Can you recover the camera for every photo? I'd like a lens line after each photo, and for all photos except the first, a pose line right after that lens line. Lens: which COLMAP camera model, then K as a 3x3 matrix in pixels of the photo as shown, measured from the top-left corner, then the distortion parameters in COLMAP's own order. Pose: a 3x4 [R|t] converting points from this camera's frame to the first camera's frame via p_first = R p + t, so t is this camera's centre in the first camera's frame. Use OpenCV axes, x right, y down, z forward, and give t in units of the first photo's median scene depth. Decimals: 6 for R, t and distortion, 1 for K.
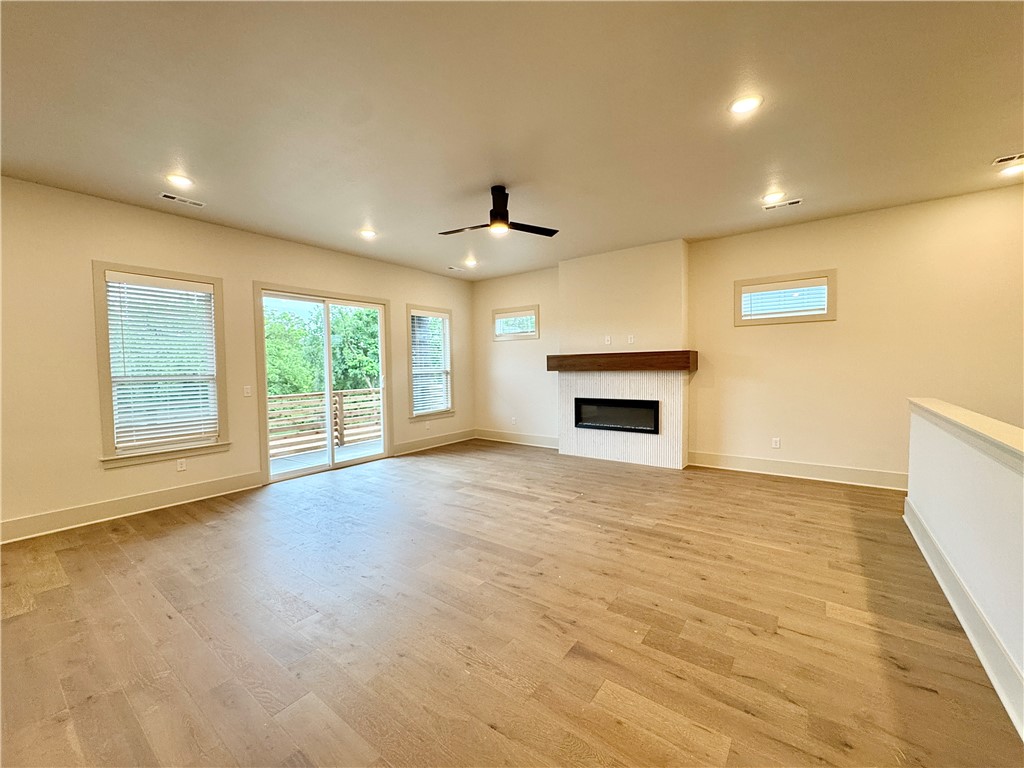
lens RADIAL K [[408.0, 0, 512.0], [0, 408.0, 384.0], [0, 0, 1]] dist [-0.007260, -0.000061]
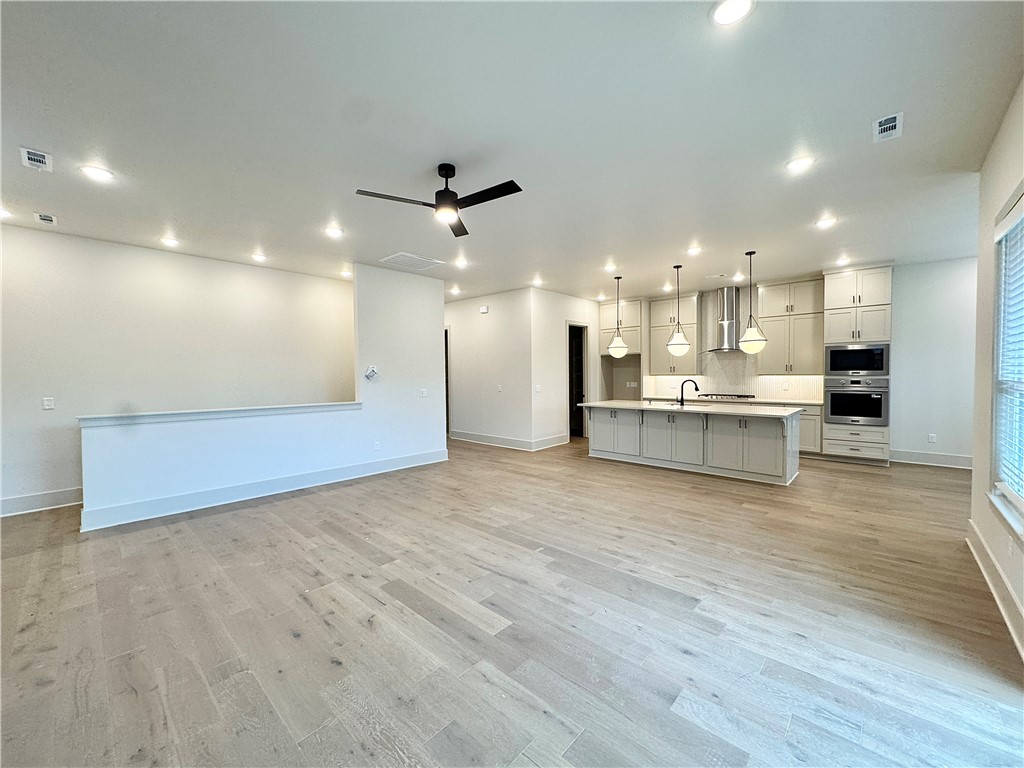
lens RADIAL K [[408.0, 0, 512.0], [0, 408.0, 384.0], [0, 0, 1]] dist [-0.007260, -0.000061]
pose [[-0.994238, 0.022696, 0.104767, -0.247566], [0.030062, 0.997145, 0.069271, -0.088752], [-0.102895, 0.072021, -0.992081, 1.867474]]
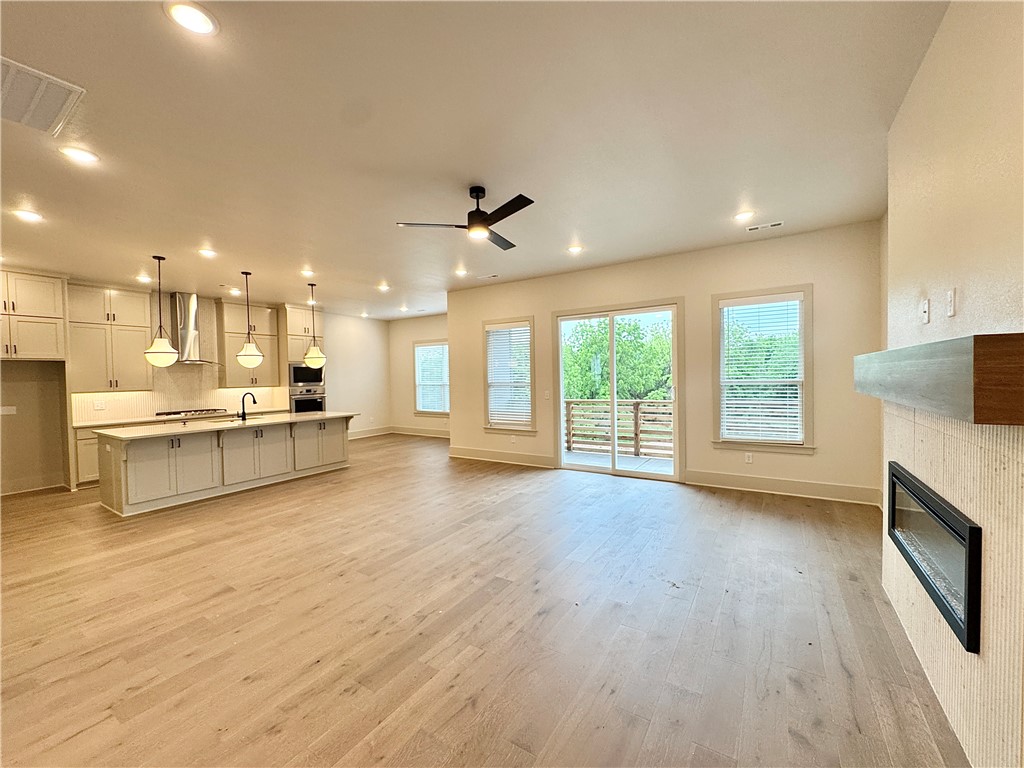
lens RADIAL K [[408.0, 0, 512.0], [0, 408.0, 384.0], [0, 0, 1]] dist [-0.007260, -0.000061]
pose [[0.071045, 0.034896, -0.996863, 0.897197], [-0.023639, 0.999166, 0.033292, -0.080001], [0.997193, 0.021200, 0.071810, 1.029304]]
